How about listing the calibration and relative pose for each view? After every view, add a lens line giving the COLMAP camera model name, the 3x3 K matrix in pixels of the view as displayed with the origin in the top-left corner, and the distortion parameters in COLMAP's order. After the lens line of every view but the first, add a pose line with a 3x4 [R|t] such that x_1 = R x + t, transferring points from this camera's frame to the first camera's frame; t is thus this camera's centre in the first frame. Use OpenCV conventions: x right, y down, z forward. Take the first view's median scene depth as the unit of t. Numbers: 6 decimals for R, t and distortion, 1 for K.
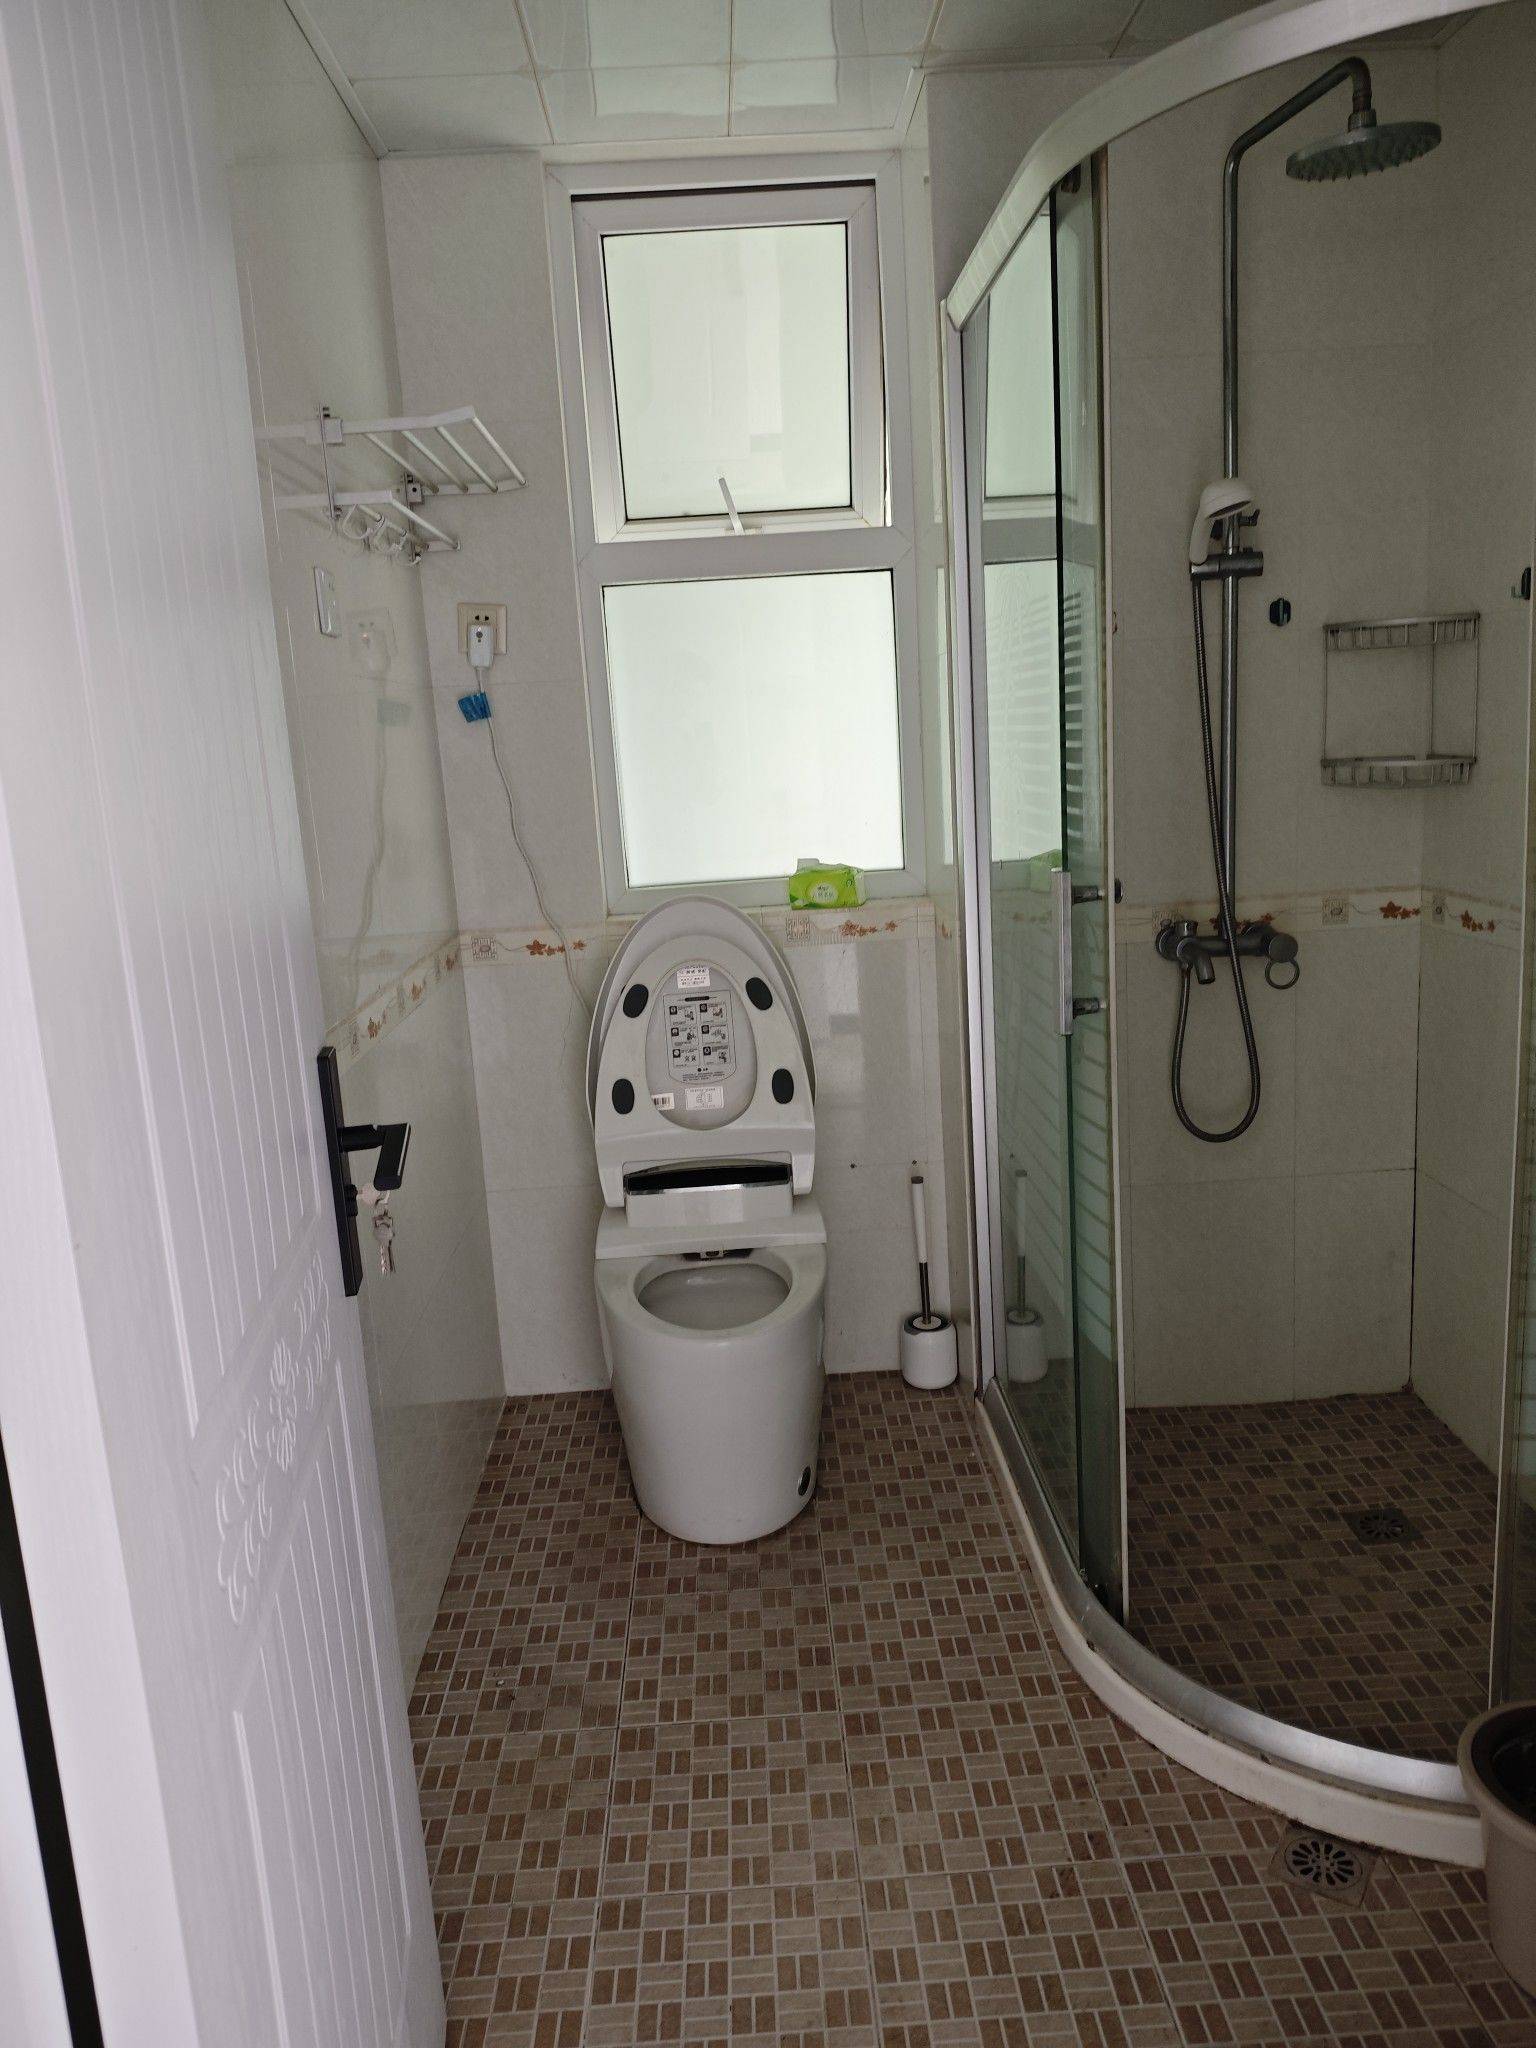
lens RADIAL K [[1508.8, 0, 767.2], [0, 1508.8, 1028.4], [0, 0, 1]] dist [0.030083, 0.003399]
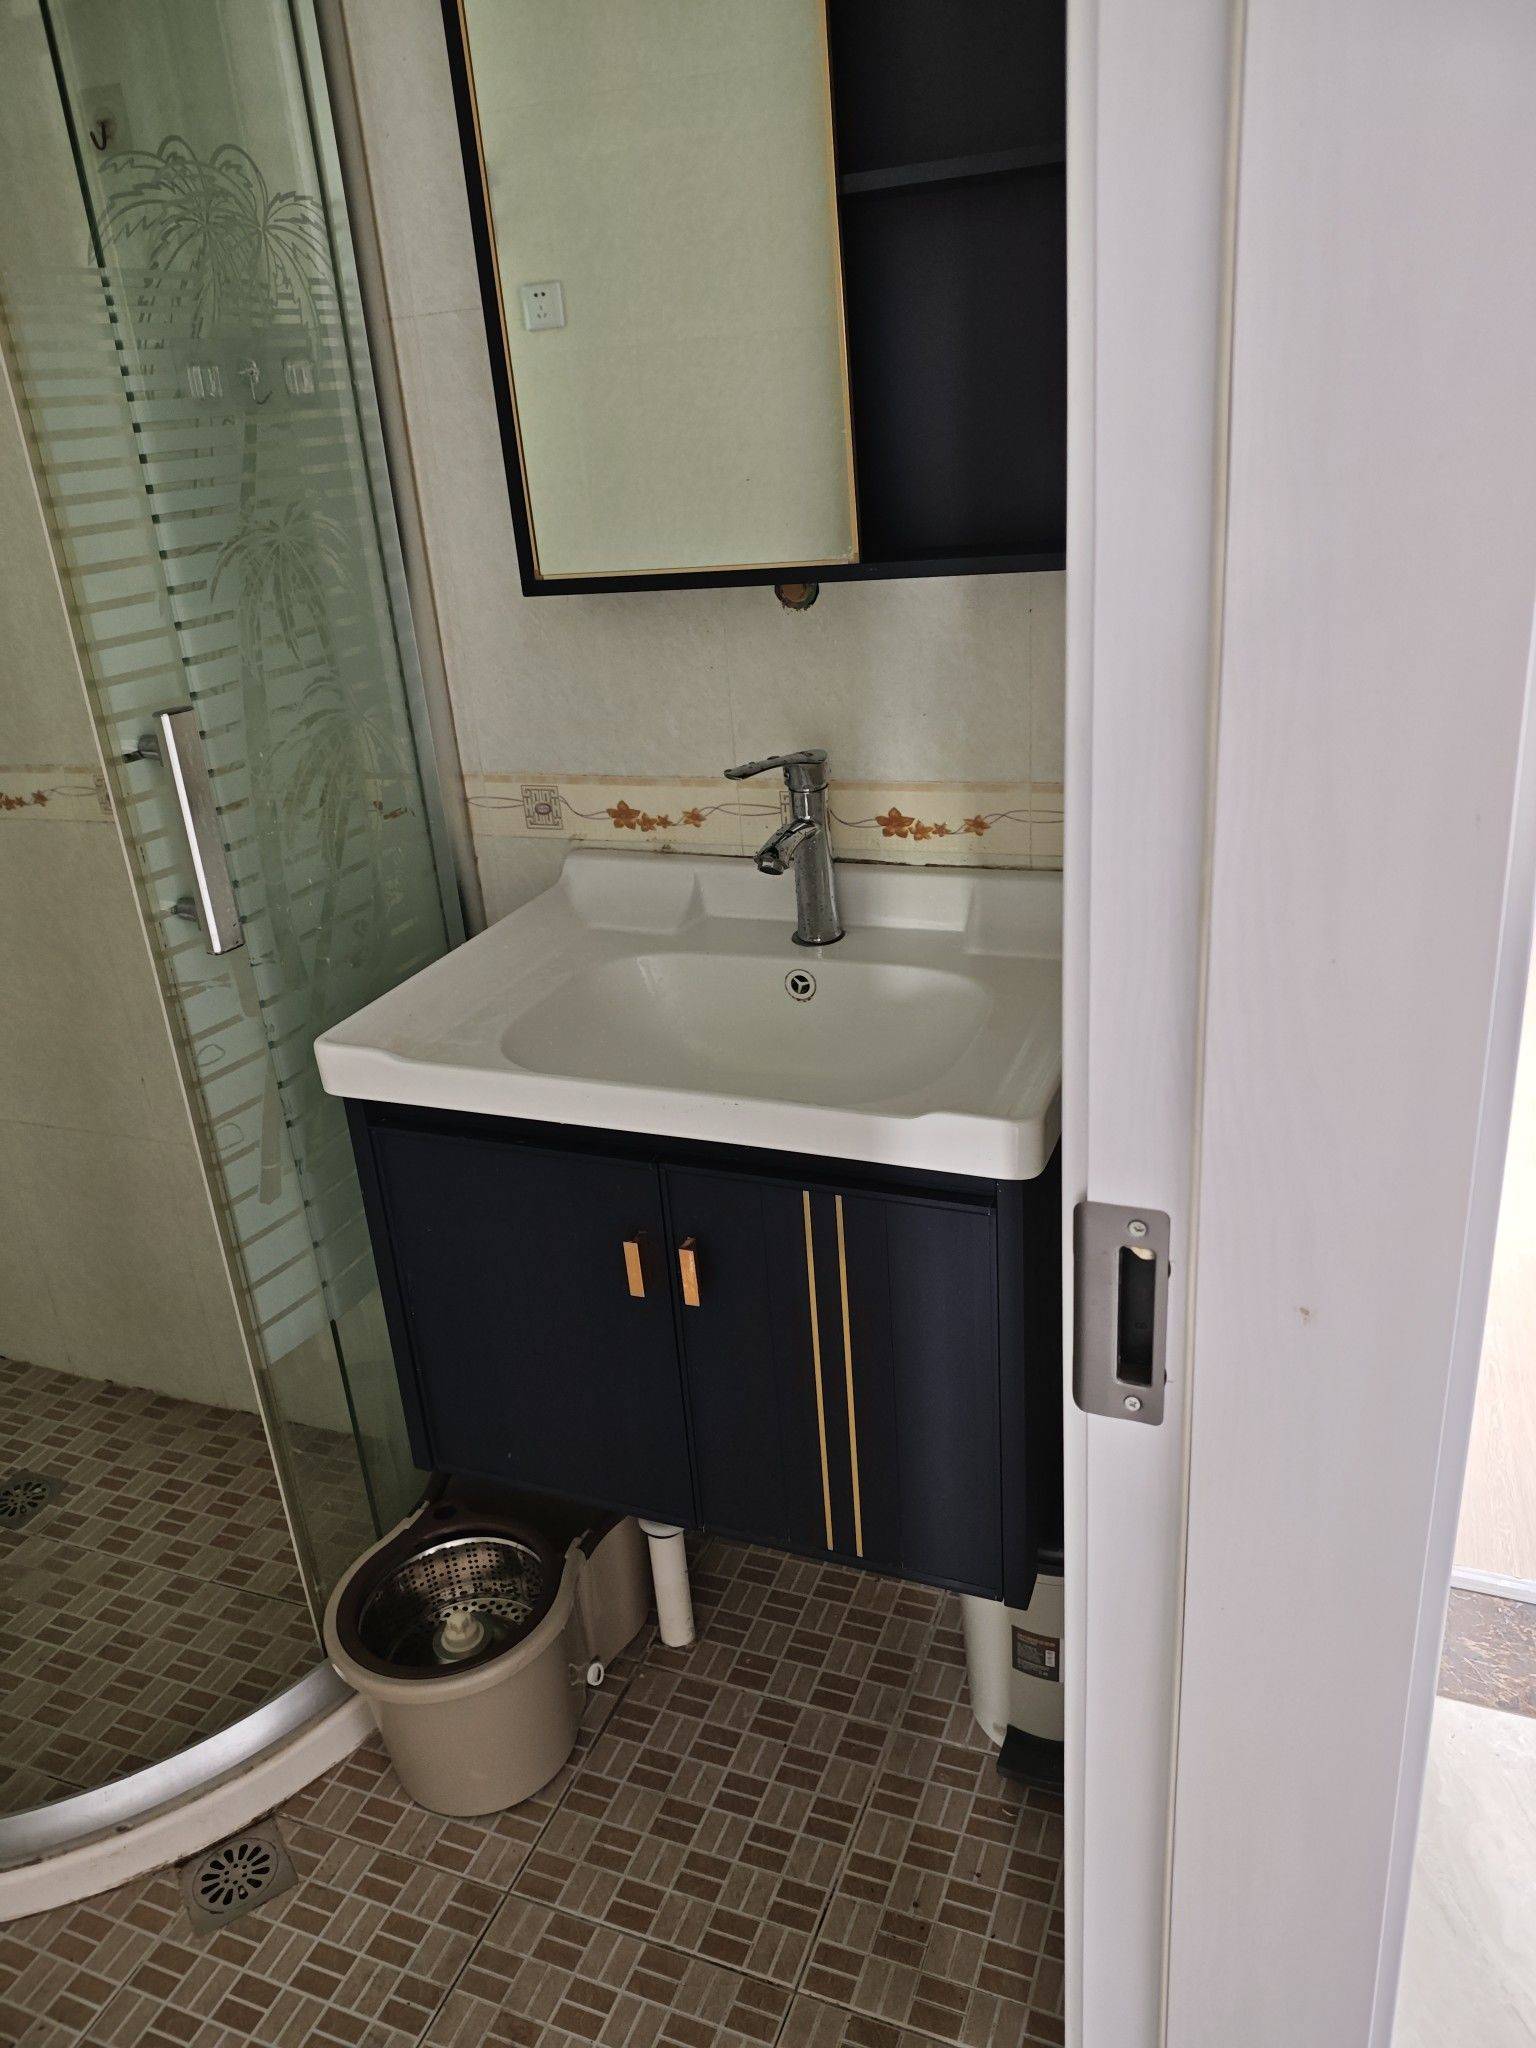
lens RADIAL K [[1508.8, 0, 769.1], [0, 1508.8, 1023.2], [0, 0, 1]] dist [0.030083, 0.003399]
pose [[0.412485, -0.316283, 0.854296, -0.106587], [0.221758, 0.944445, 0.242585, -0.062668], [-0.883561, 0.089385, 0.459707, 0.276317]]
